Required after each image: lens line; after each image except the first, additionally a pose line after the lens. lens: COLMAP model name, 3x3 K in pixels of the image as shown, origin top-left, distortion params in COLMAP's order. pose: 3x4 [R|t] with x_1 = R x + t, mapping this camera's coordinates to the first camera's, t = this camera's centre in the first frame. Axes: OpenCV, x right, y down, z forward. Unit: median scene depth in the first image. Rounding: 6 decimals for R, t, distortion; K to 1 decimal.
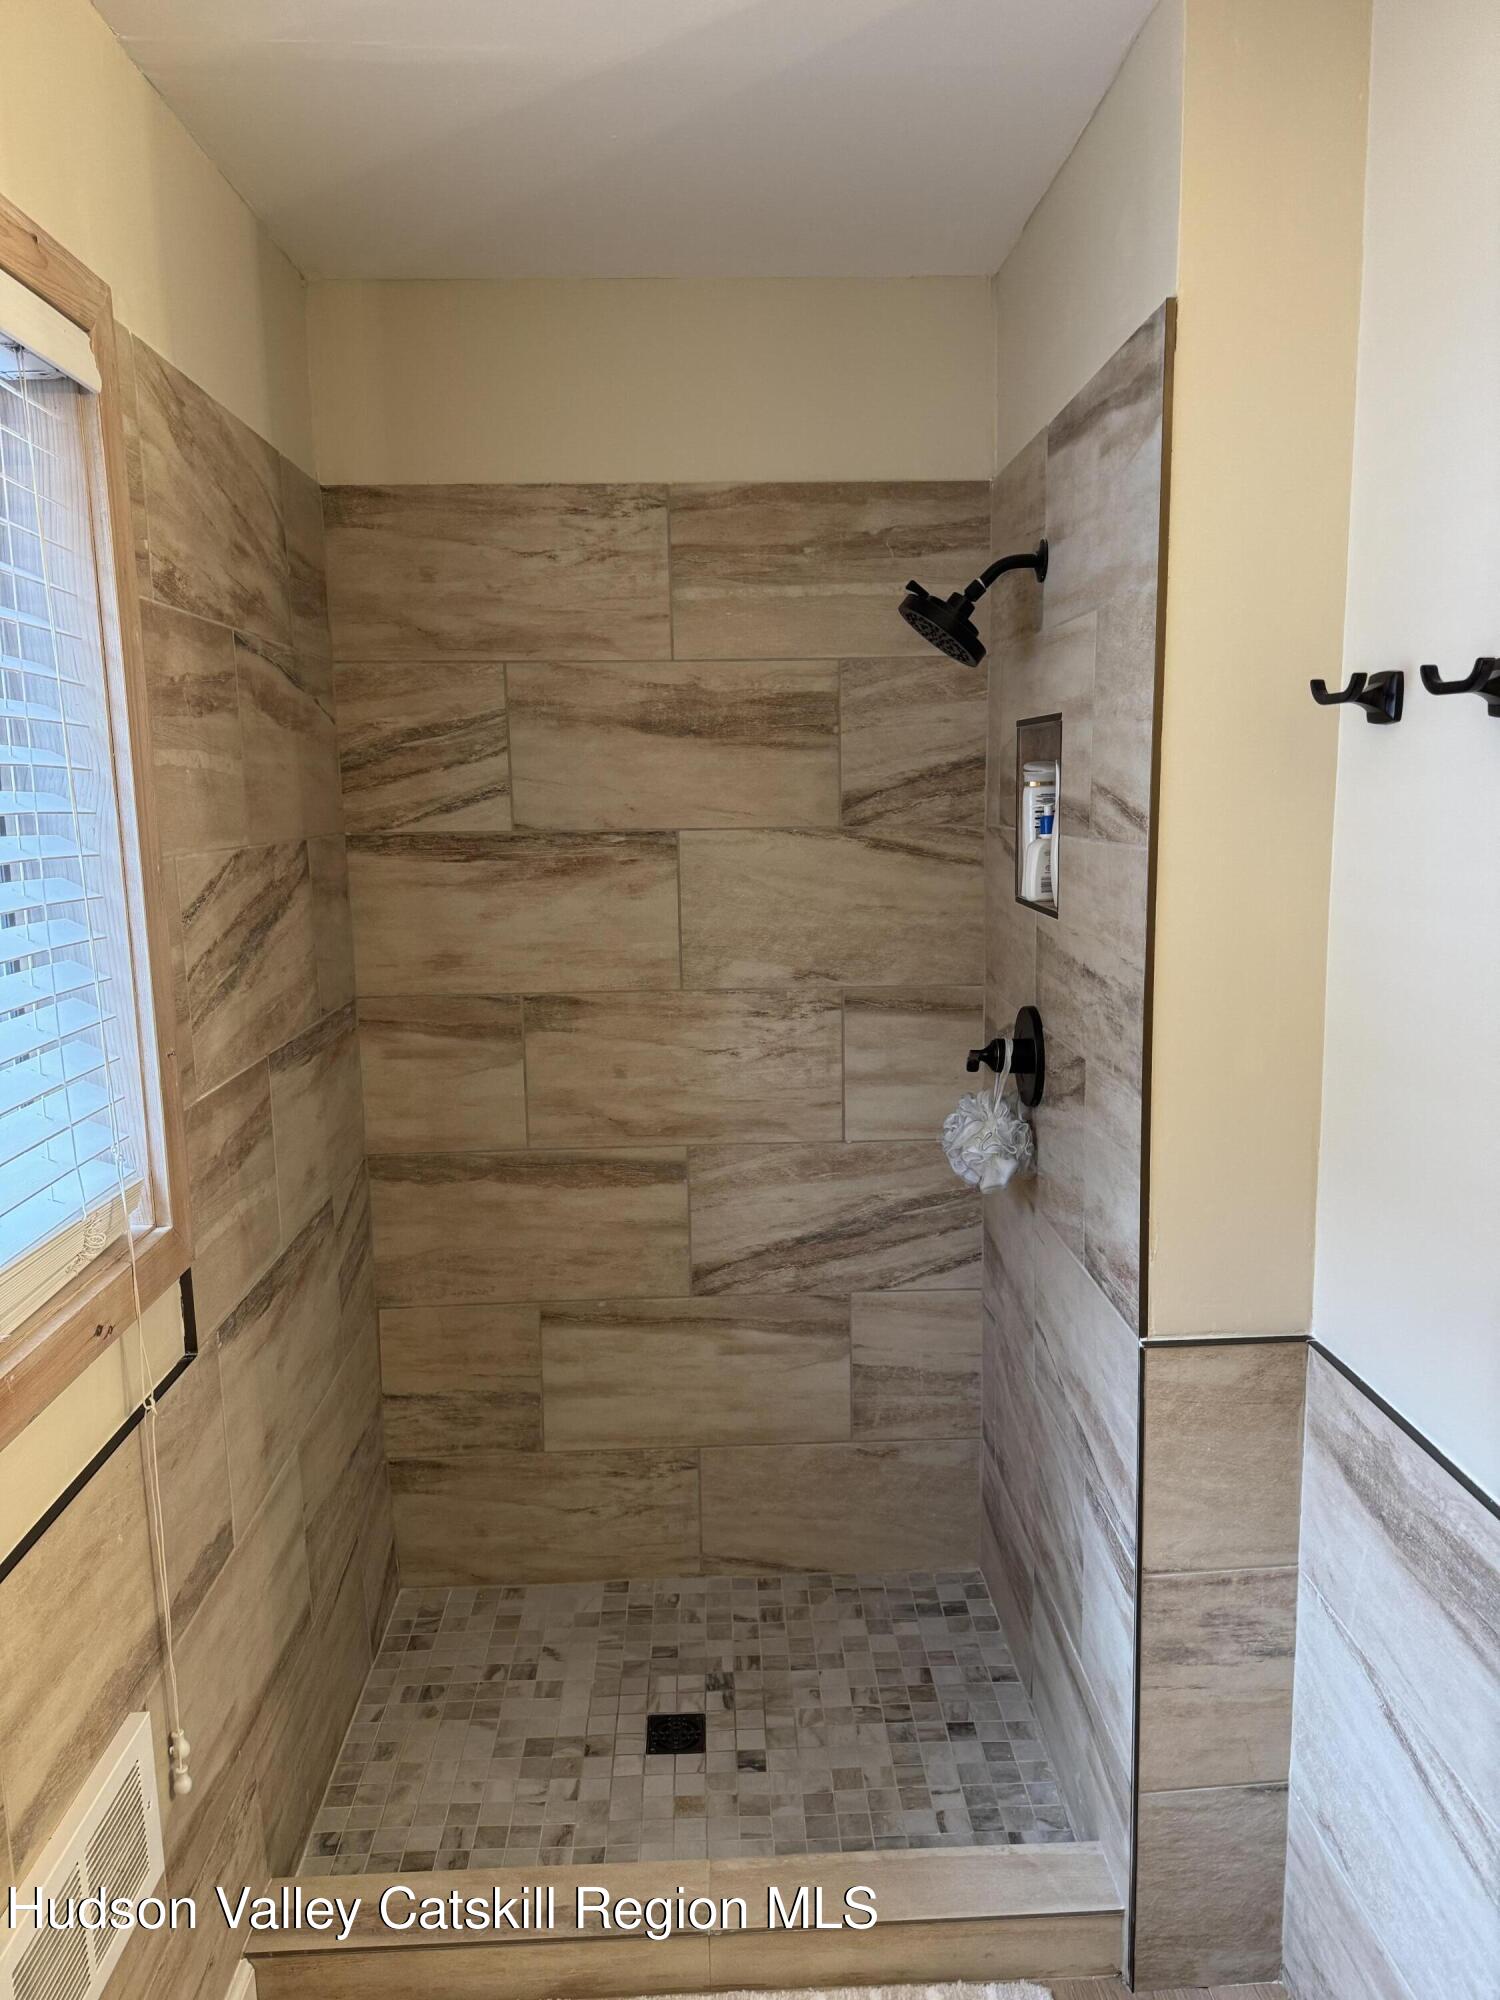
lens RADIAL K [[1423.0, 0, 752.2], [0, 1423.0, 1000.7], [0, 0, 1]] dist [-0.006500, -0.003327]
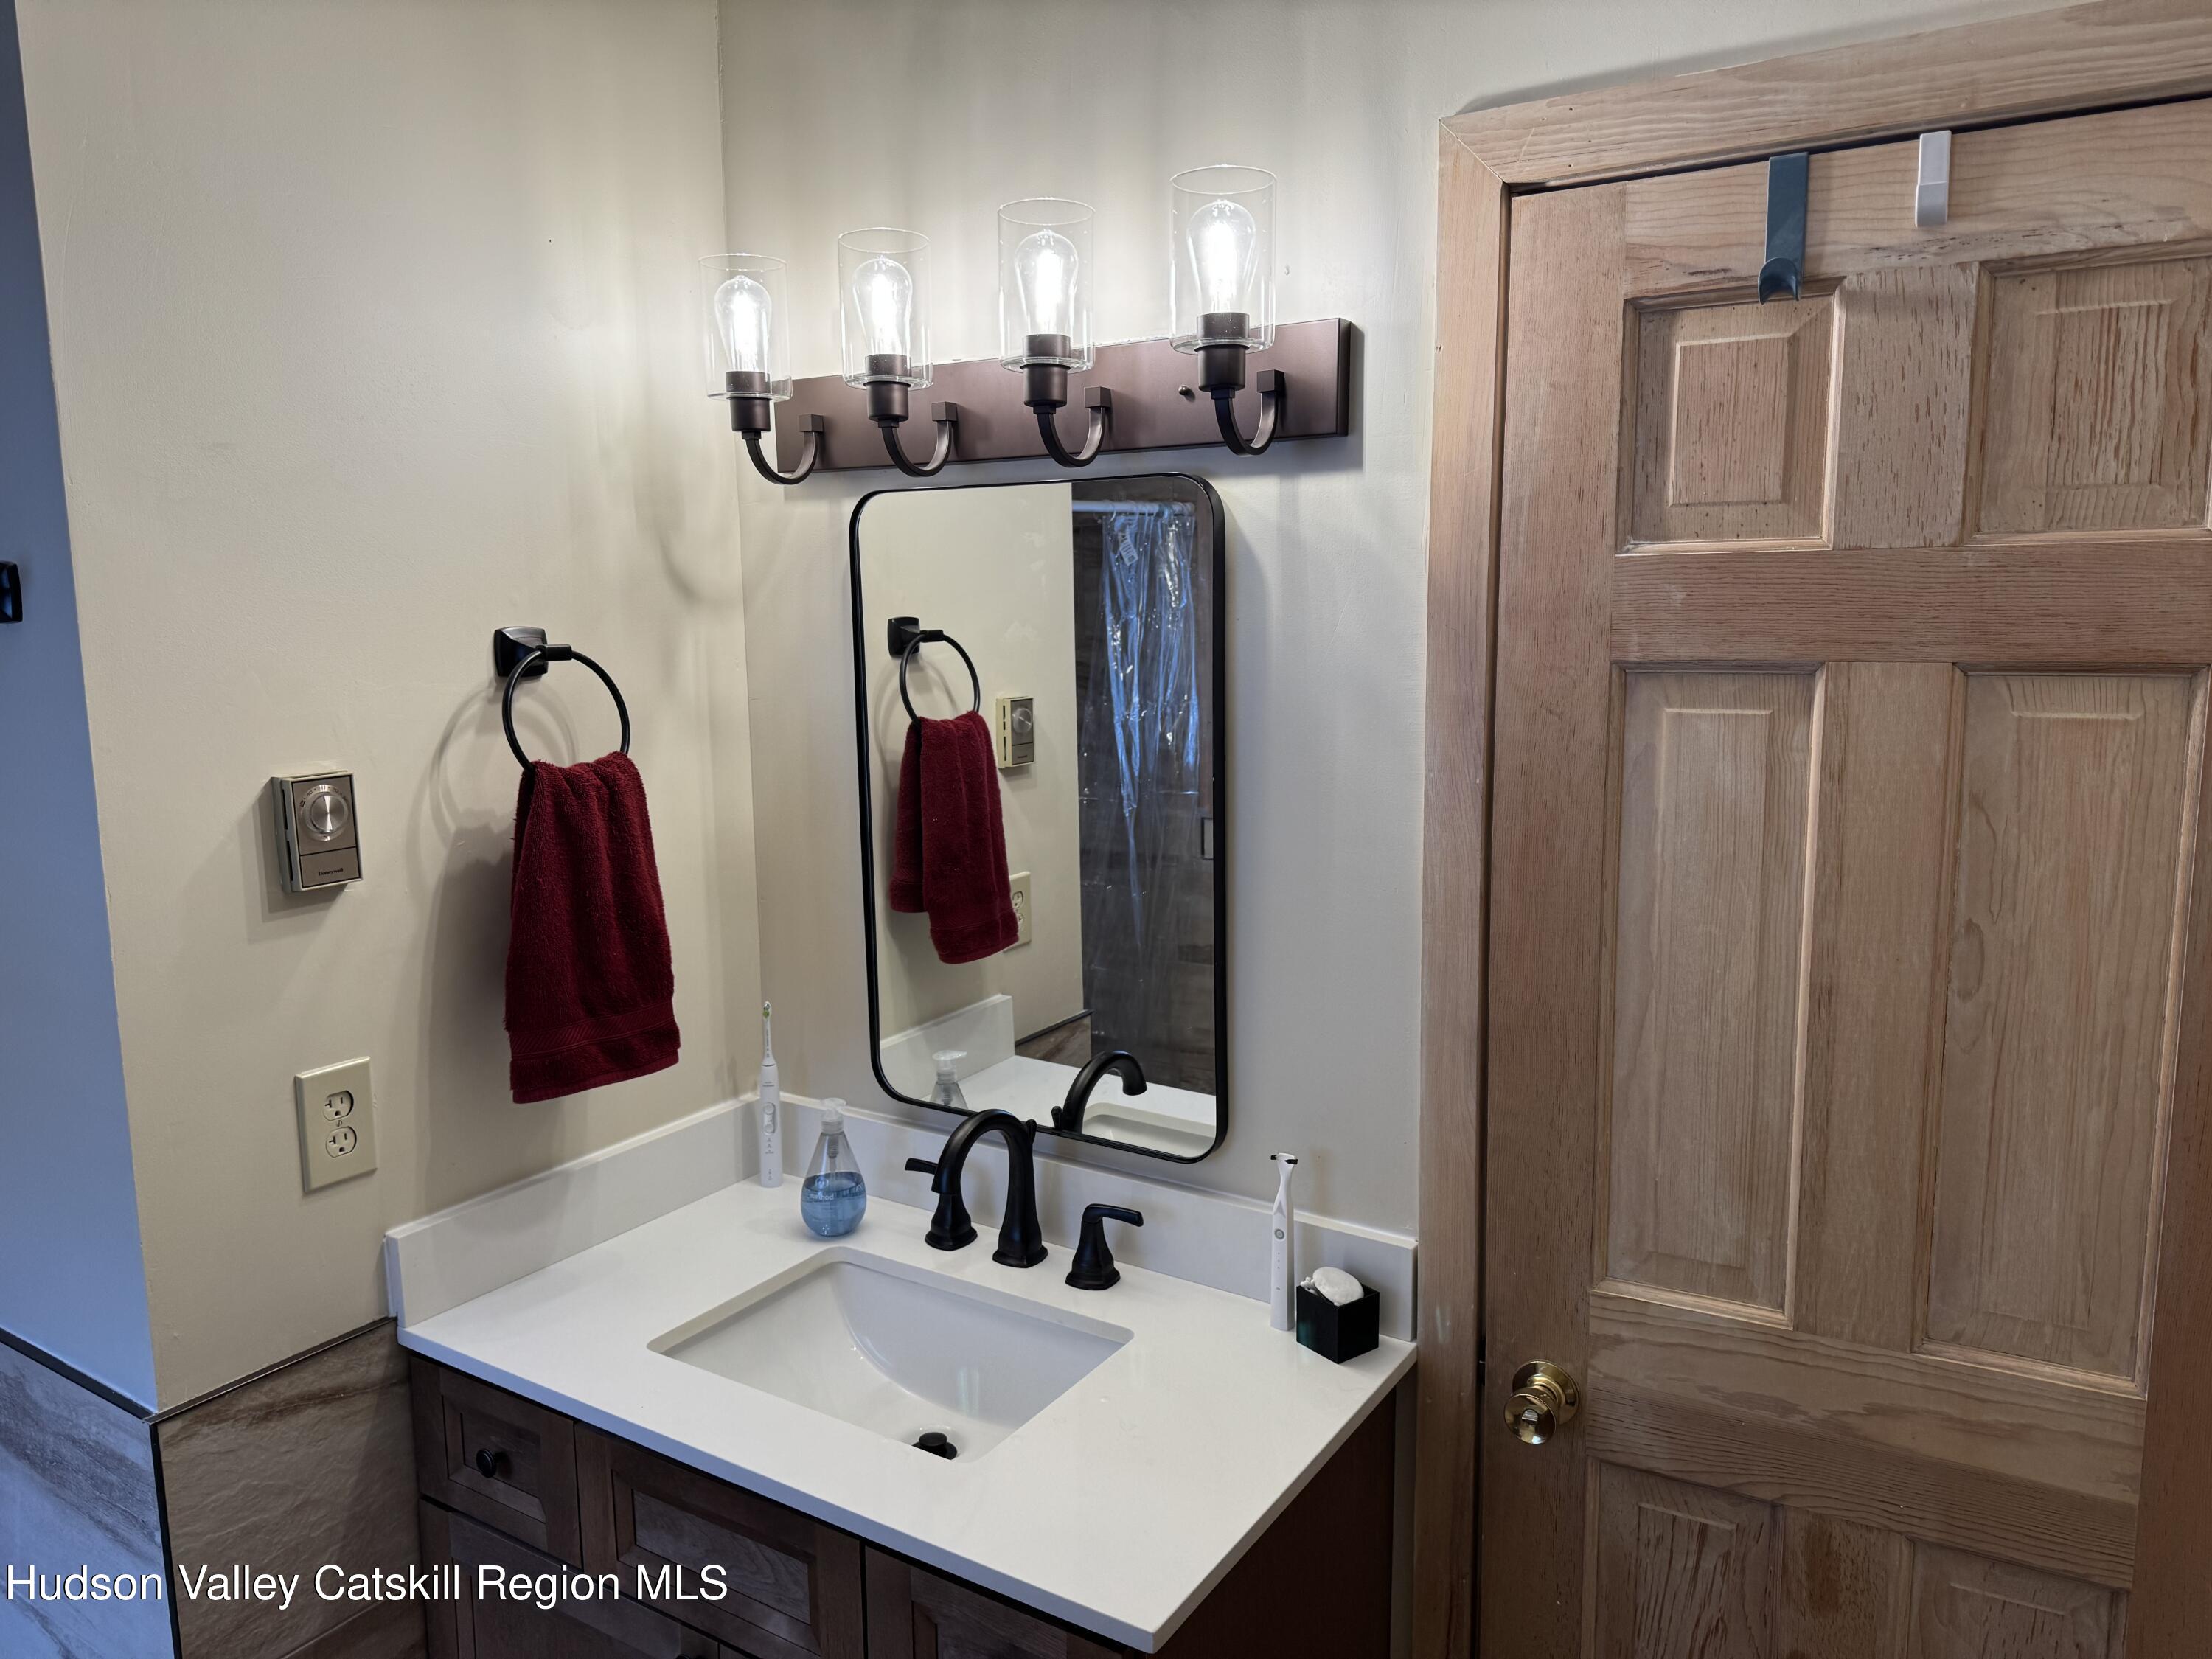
lens RADIAL K [[1573.9, 0, 1106.3], [0, 1573.9, 827.4], [0, 0, 1]] dist [-0.006500, -0.003327]
pose [[0.575328, -0.112445, 0.810157, 0.066603], [0.132016, 0.990284, 0.043695, 0.001252], [-0.807199, 0.081814, 0.584583, -0.230669]]
